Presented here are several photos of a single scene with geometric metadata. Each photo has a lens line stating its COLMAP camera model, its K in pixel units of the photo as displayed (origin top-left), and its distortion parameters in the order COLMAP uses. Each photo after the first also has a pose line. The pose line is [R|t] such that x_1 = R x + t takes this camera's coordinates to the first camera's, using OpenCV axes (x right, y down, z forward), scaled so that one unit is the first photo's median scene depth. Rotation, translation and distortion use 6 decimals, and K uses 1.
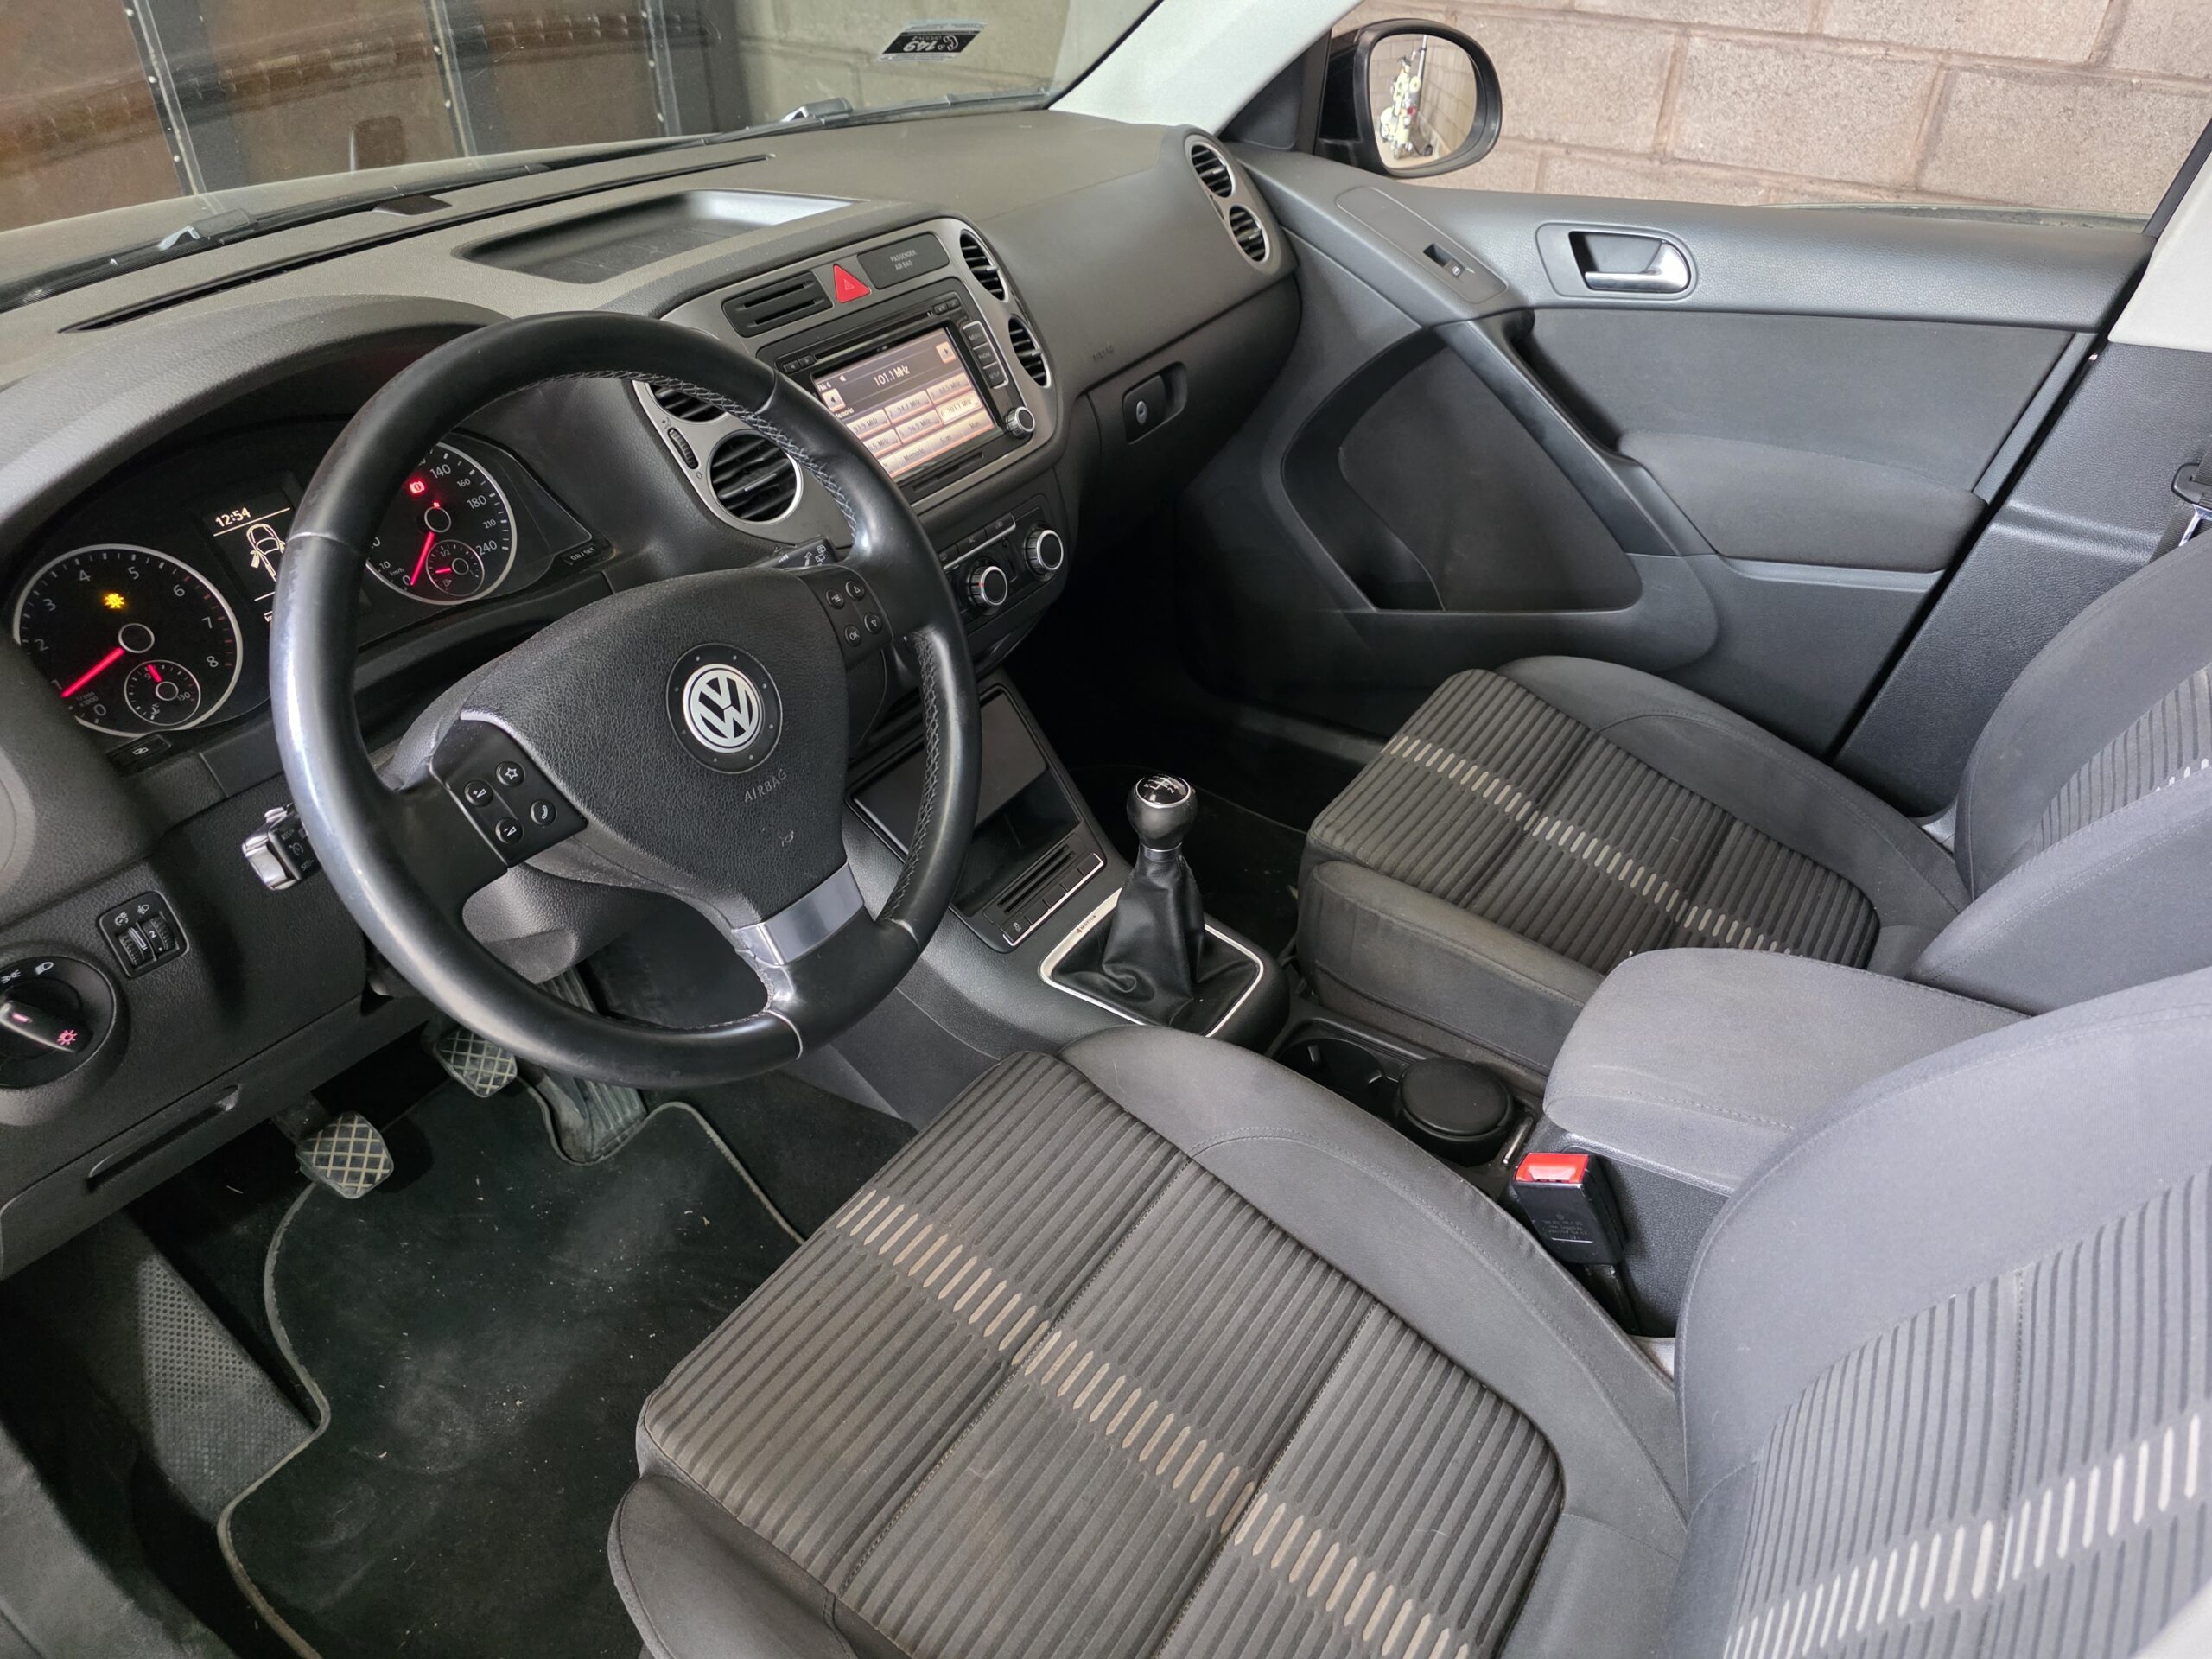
lens RADIAL K [[1457.7, 0, 1112.6], [0, 1457.7, 846.8], [0, 0, 1]] dist [0.055000, -0.051086]
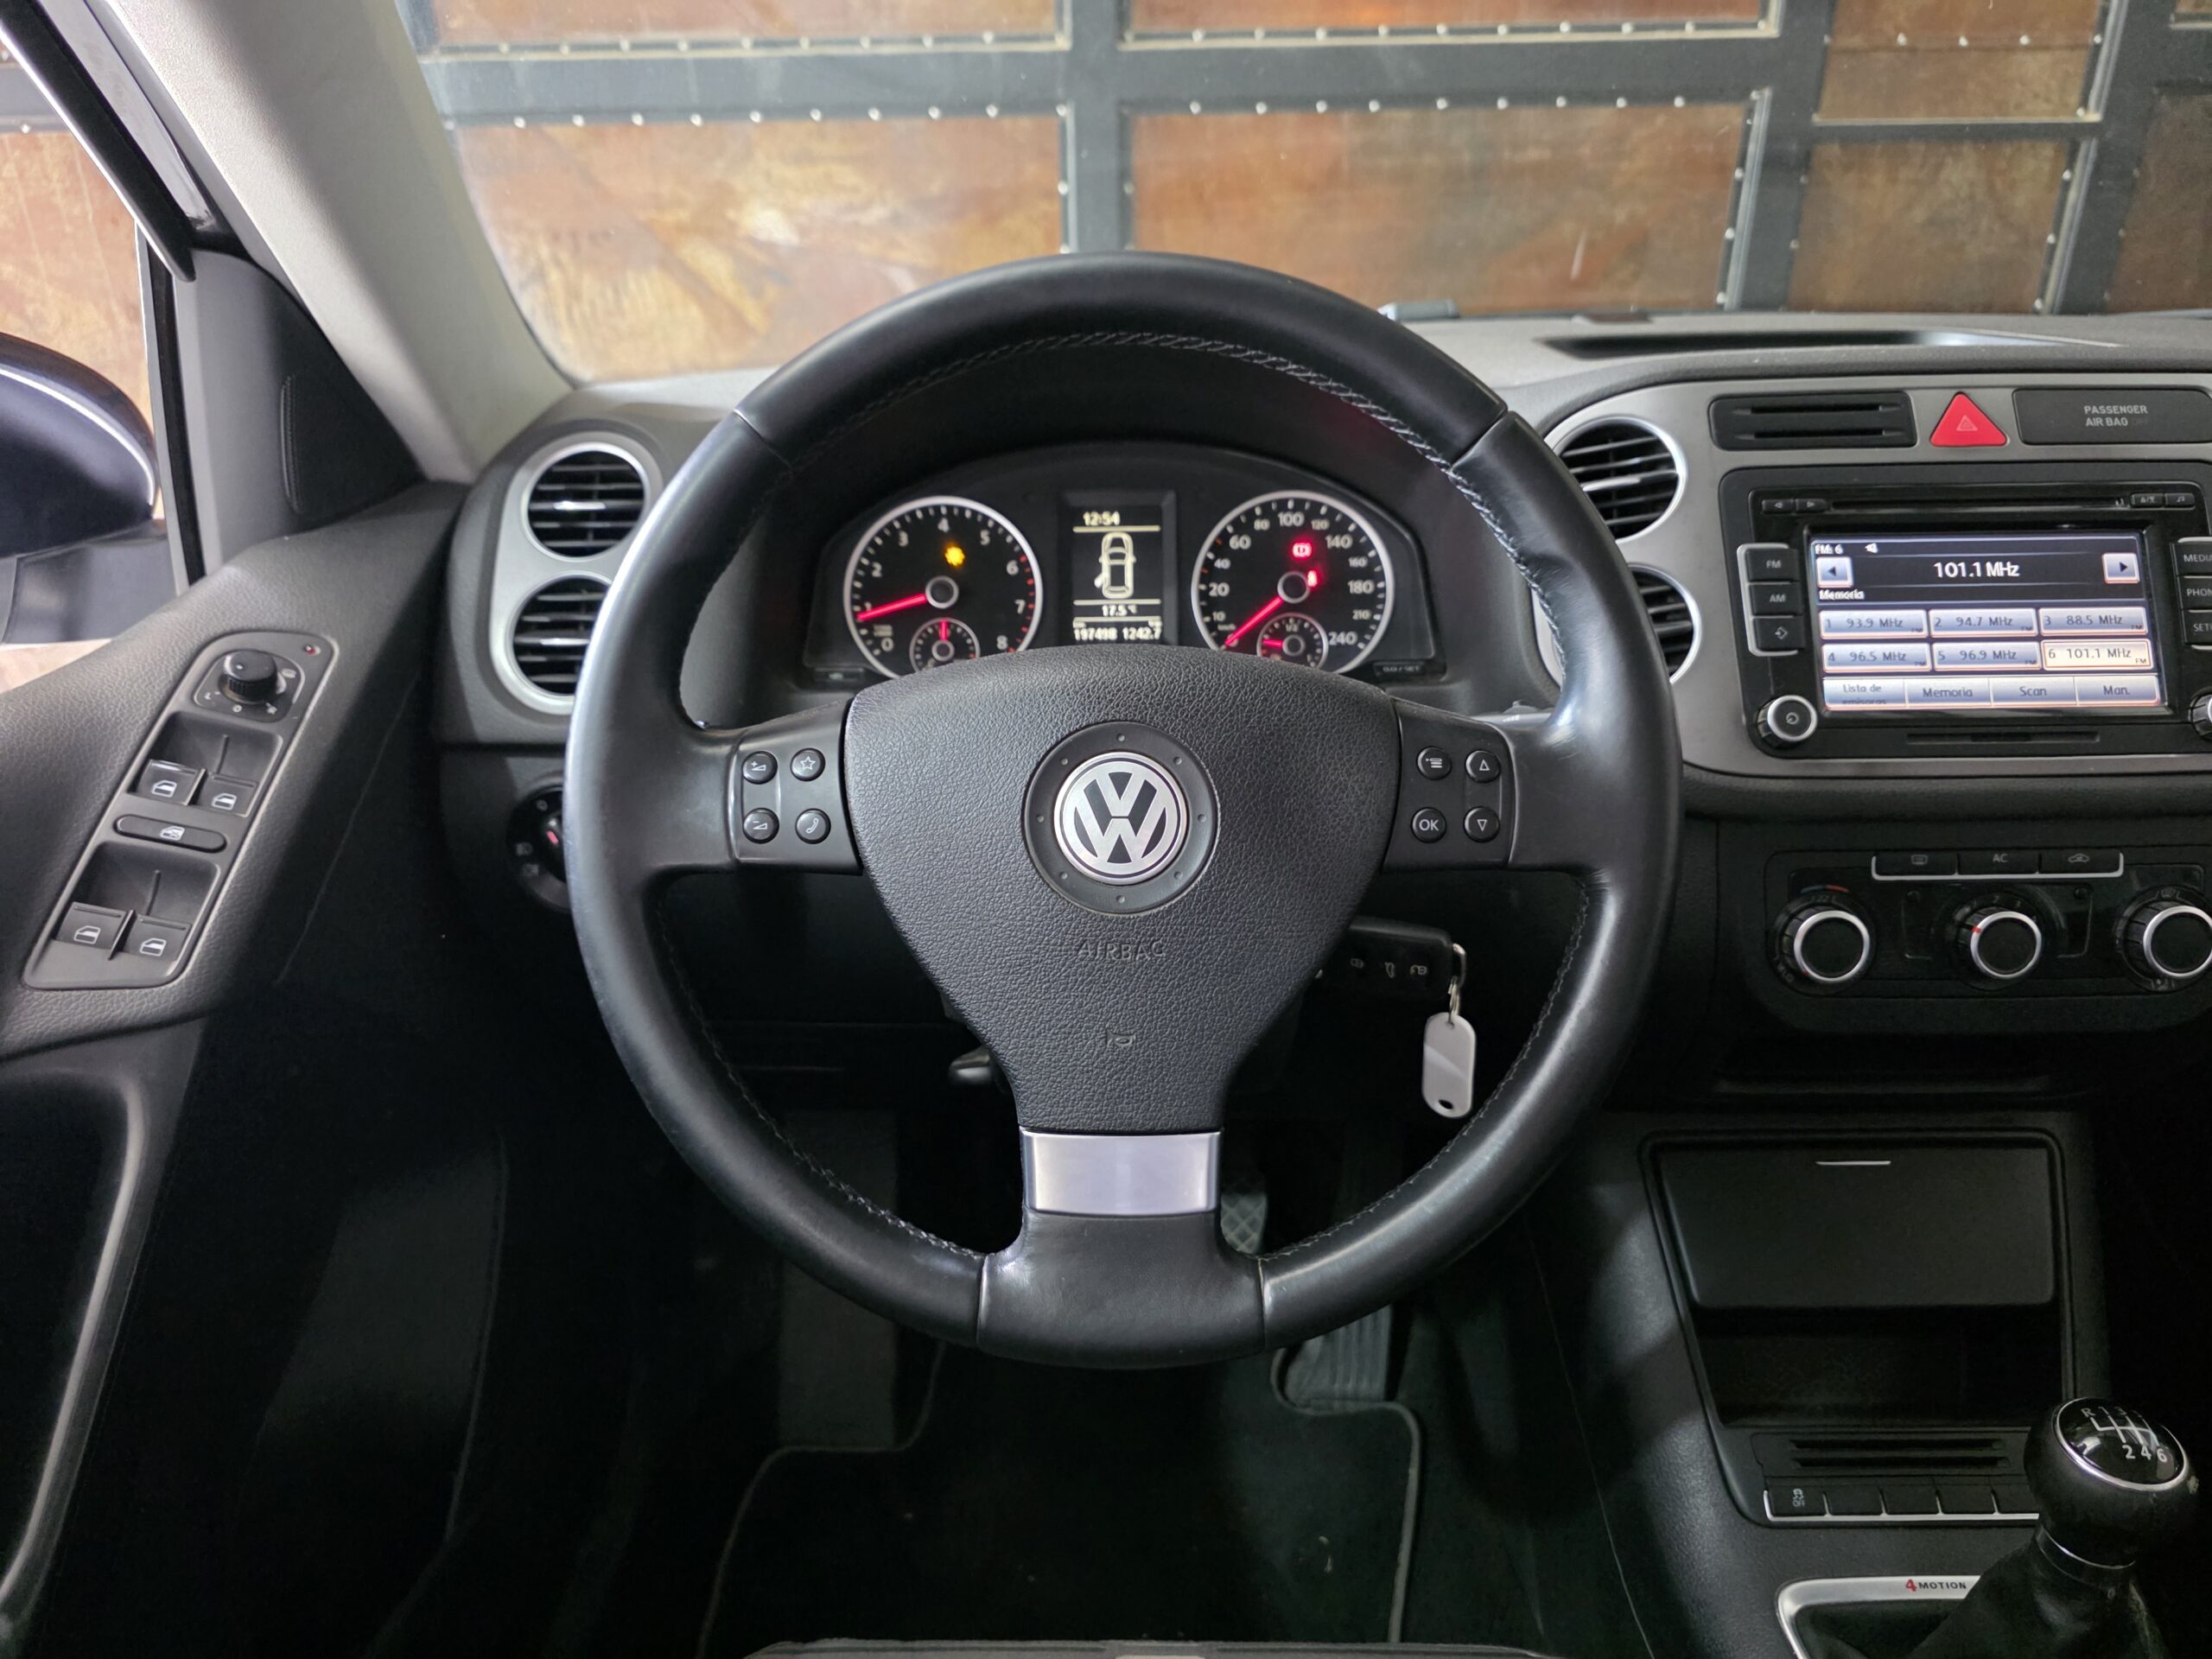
lens RADIAL K [[1501.5, 0, 1108.5], [0, 1501.5, 824.3], [0, 0, 1]] dist [0.049238, -0.049829]
pose [[0.539235, 0.340049, -0.770449, 0.173968], [-0.482415, 0.874606, 0.048379, -0.081728], [0.690290, 0.345589, 0.635663, 0.372576]]
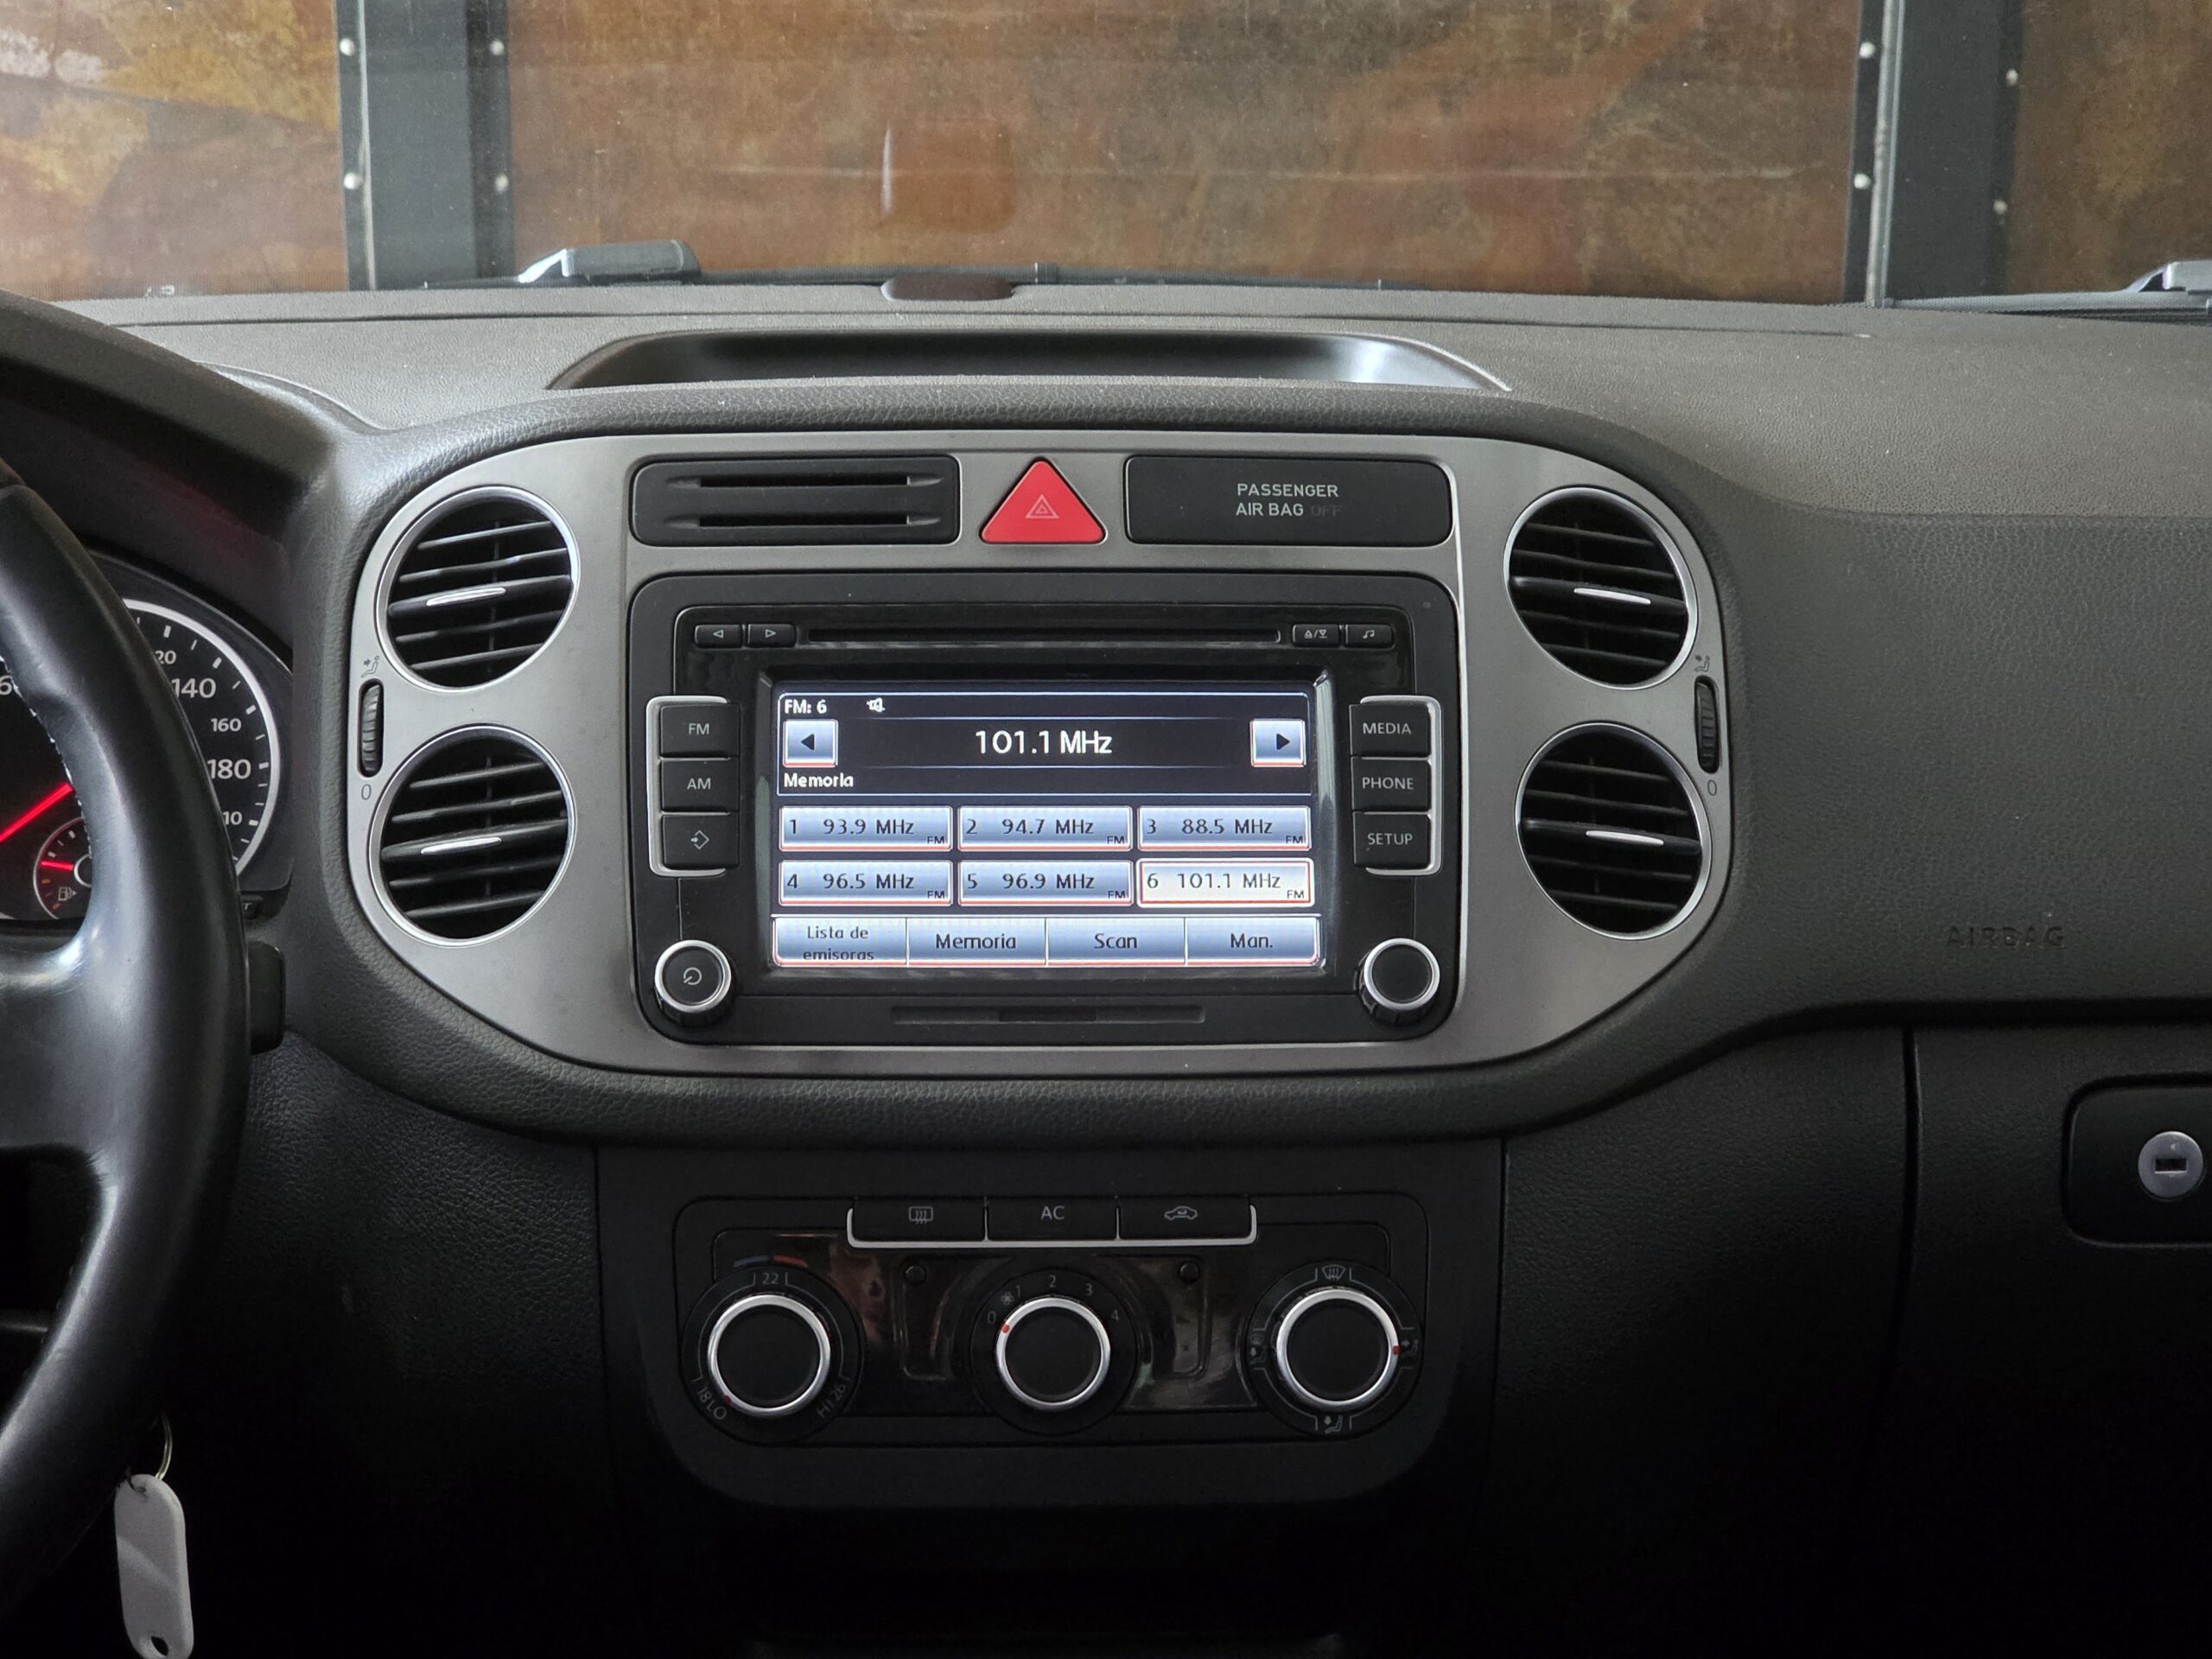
lens RADIAL K [[4270.9, 0, 1101.3], [0, 4270.9, 869.9], [0, 0, 1]] dist [-0.427716, 4.143865]
pose [[0.580857, 0.225434, -0.782167, 0.692101], [-0.487079, 0.866136, -0.112082, -0.174916], [0.652196, 0.446081, 0.612905, 0.351895]]
